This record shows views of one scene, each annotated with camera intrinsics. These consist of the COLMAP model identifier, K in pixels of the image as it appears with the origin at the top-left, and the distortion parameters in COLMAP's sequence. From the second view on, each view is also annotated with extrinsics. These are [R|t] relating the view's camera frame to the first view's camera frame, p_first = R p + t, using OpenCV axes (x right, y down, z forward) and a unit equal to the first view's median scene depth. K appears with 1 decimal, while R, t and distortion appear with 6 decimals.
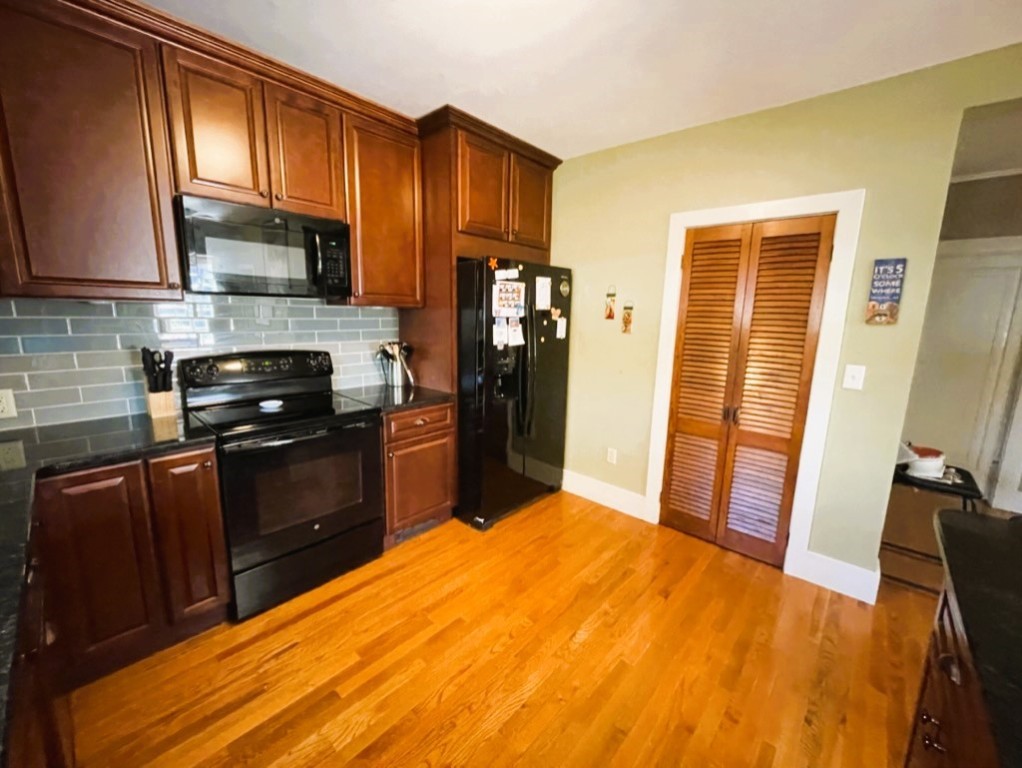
lens RADIAL K [[410.9, 0, 515.1], [0, 410.9, 381.3], [0, 0, 1]] dist [-0.004487, -0.000207]
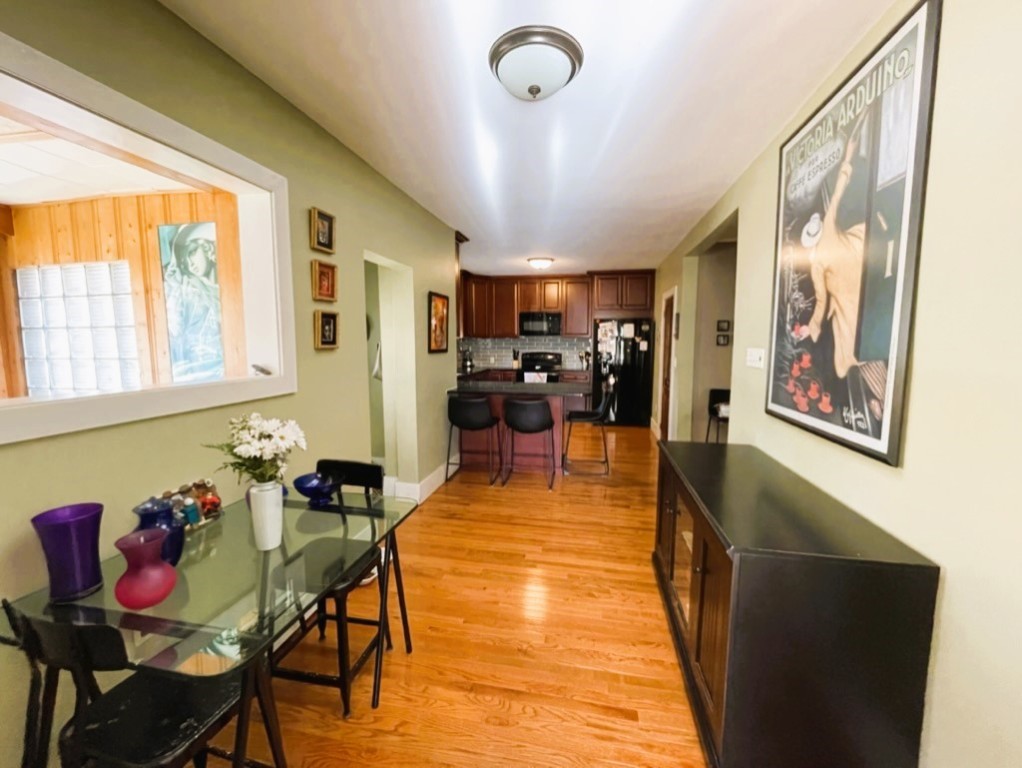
lens RADIAL K [[410.9, 0, 513.0], [0, 410.9, 380.7], [0, 0, 1]] dist [-0.004487, -0.000207]
pose [[0.516002, 0.063482, -0.854232, 1.906920], [-0.135687, 0.990717, -0.008338, 0.192461], [0.845772, 0.120210, 0.519825, -0.803583]]
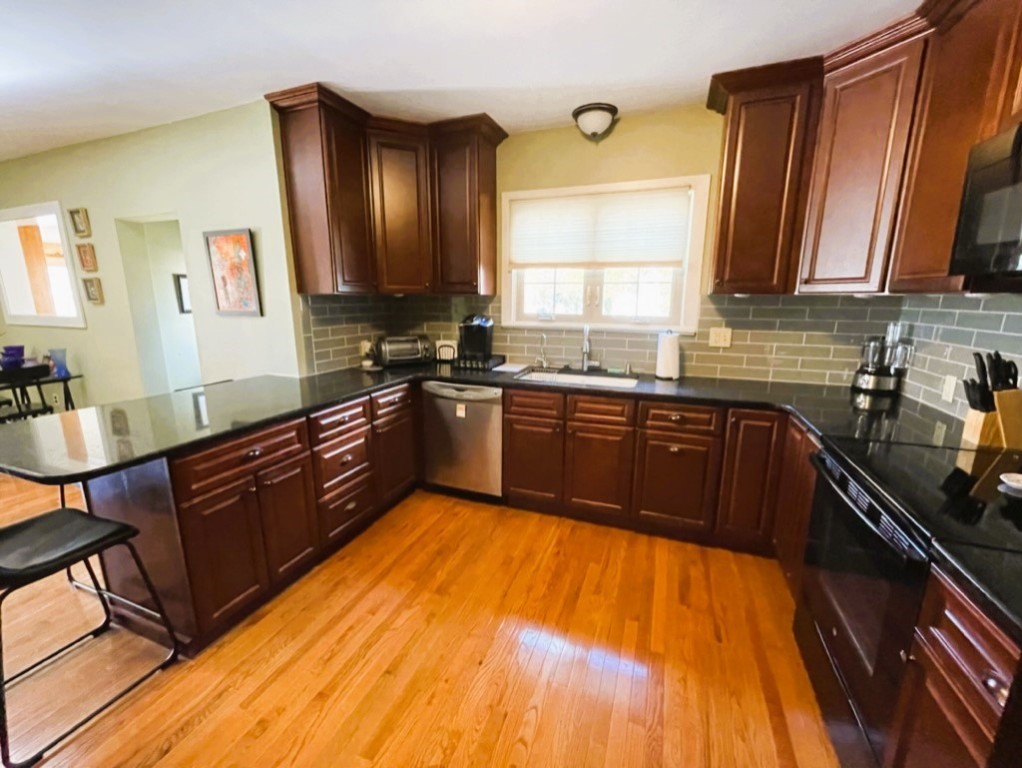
lens RADIAL K [[410.9, 0, 513.0], [0, 410.9, 382.9], [0, 0, 1]] dist [-0.004487, -0.000207]
pose [[-0.933649, 0.047046, -0.355086, 0.170489], [-0.086379, 0.932506, 0.350672, -0.165116], [0.347617, 0.358076, -0.866570, 1.010658]]
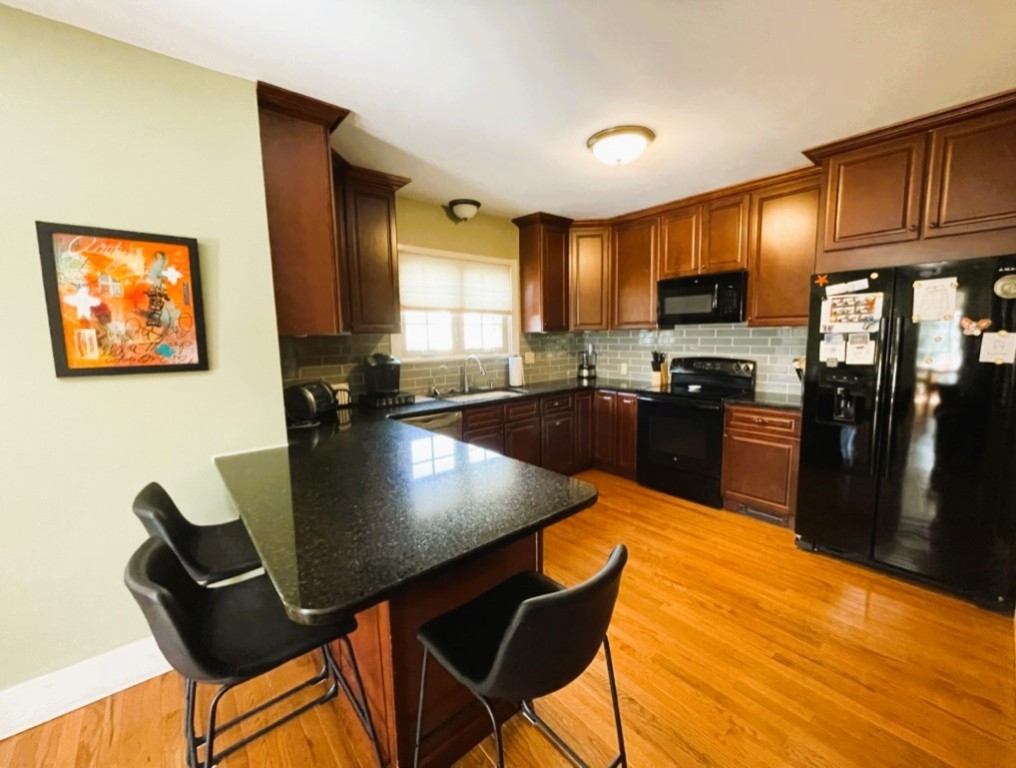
lens RADIAL K [[411.9, 0, 512.1], [0, 411.9, 381.7], [0, 0, 1]] dist [-0.001075, -0.000164]
pose [[-0.133468, 0.090956, -0.986870, 1.017034], [-0.154858, 0.981634, 0.111417, -0.035059], [0.978880, 0.167696, -0.116932, 0.393574]]
